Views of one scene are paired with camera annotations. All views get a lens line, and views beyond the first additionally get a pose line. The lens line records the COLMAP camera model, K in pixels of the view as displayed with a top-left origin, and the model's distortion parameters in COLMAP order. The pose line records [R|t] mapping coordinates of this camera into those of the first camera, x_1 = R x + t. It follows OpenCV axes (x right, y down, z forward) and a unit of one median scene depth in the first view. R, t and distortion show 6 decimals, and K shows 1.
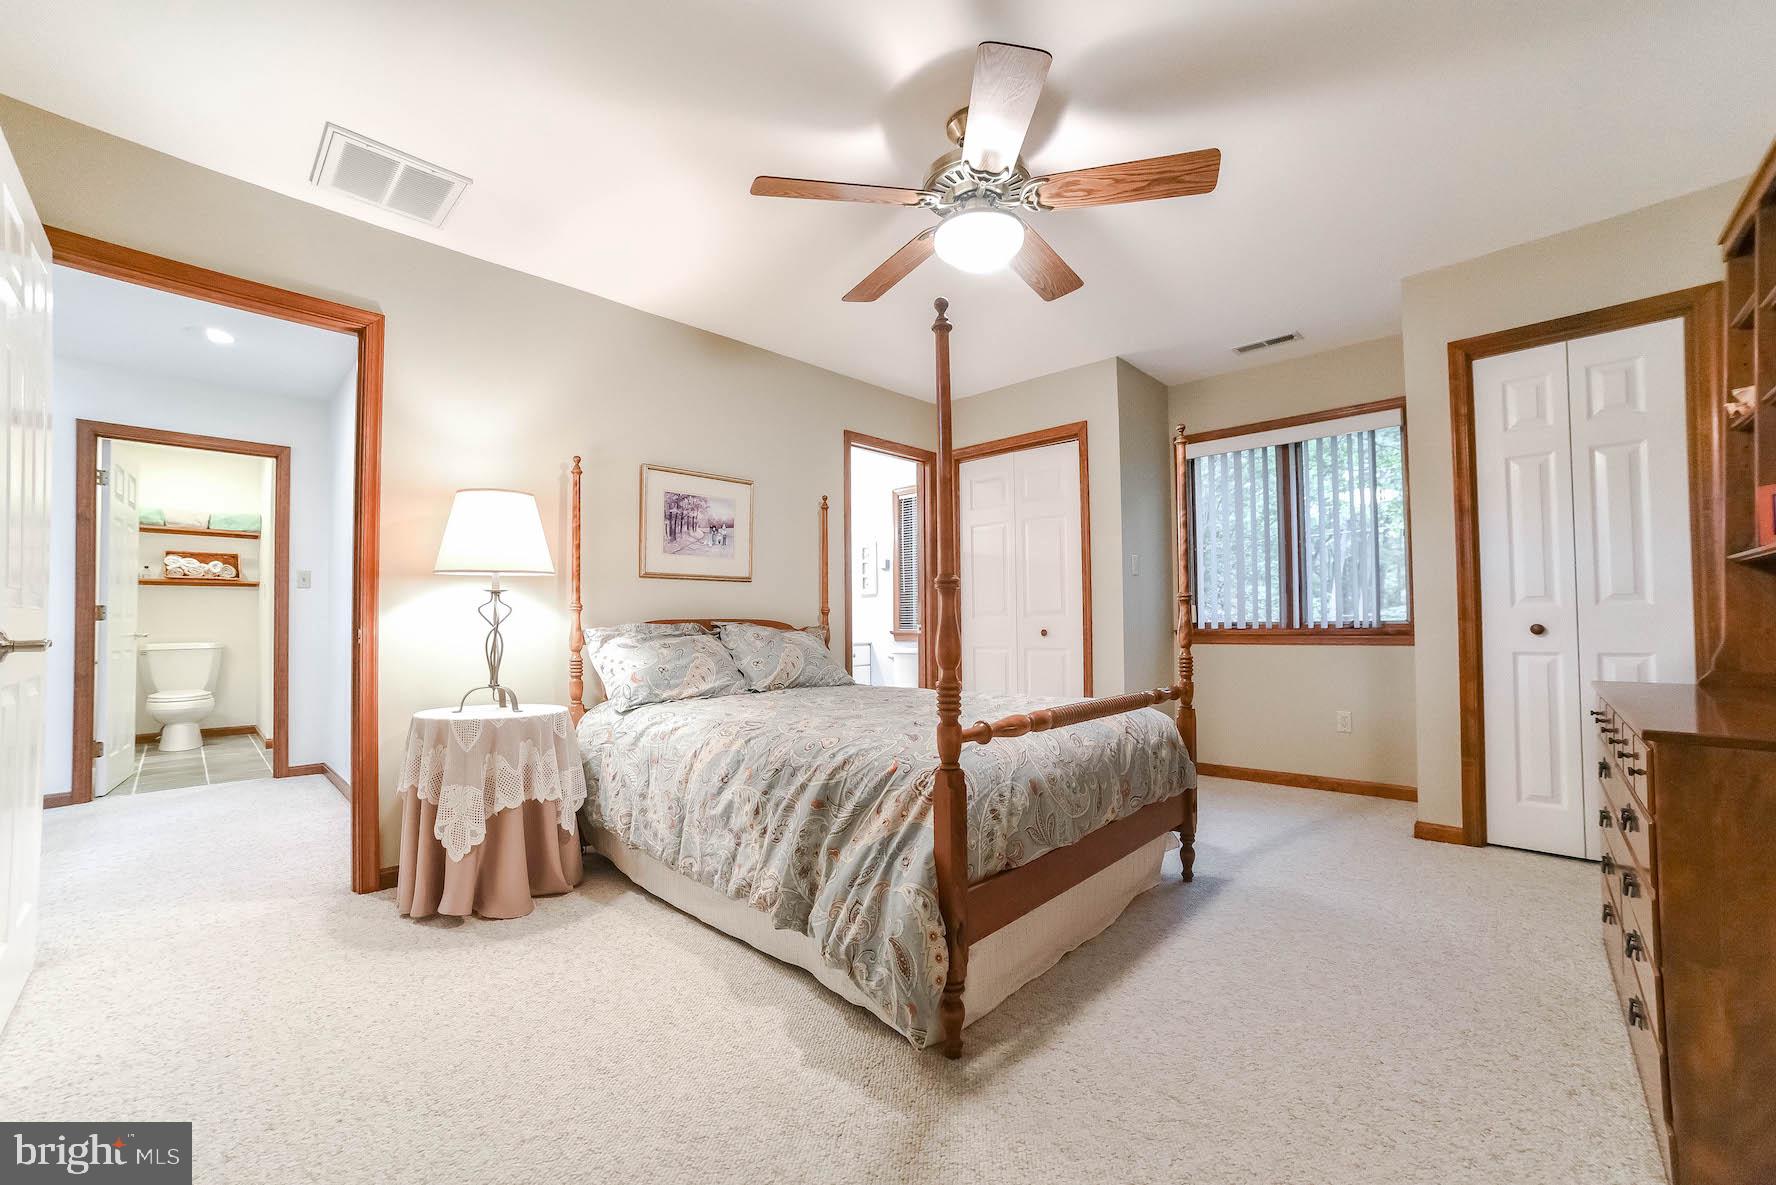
lens RADIAL K [[721.8, 0, 890.0], [0, 721.8, 601.2], [0, 0, 1]] dist [-0.085706, 0.037955]
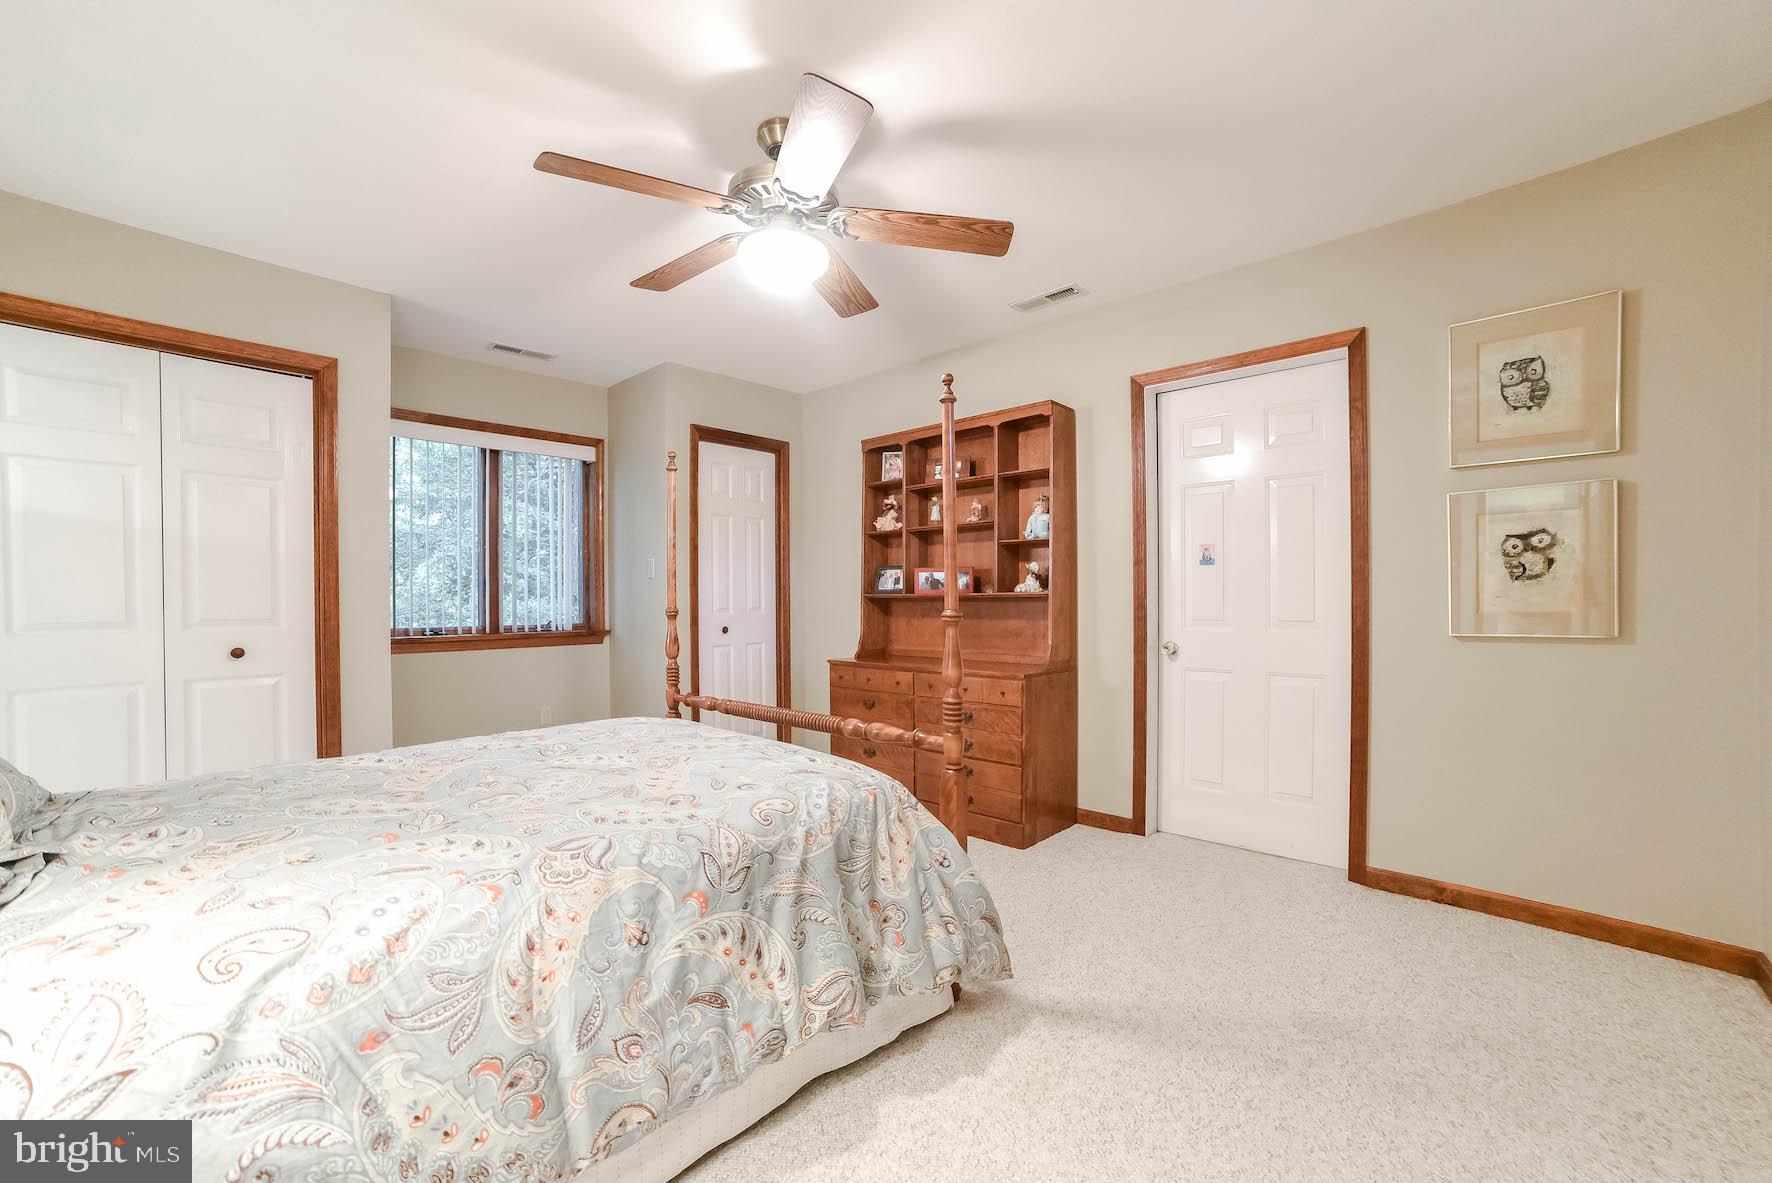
lens RADIAL K [[720.1, 0, 887.9], [0, 720.1, 600.2], [0, 0, 1]] dist [-0.085706, 0.037955]
pose [[-0.018985, 0.004306, 0.999810, -0.681277], [-0.025073, 0.999674, -0.004781, -0.026530], [-0.999505, -0.025159, -0.018871, 0.684748]]
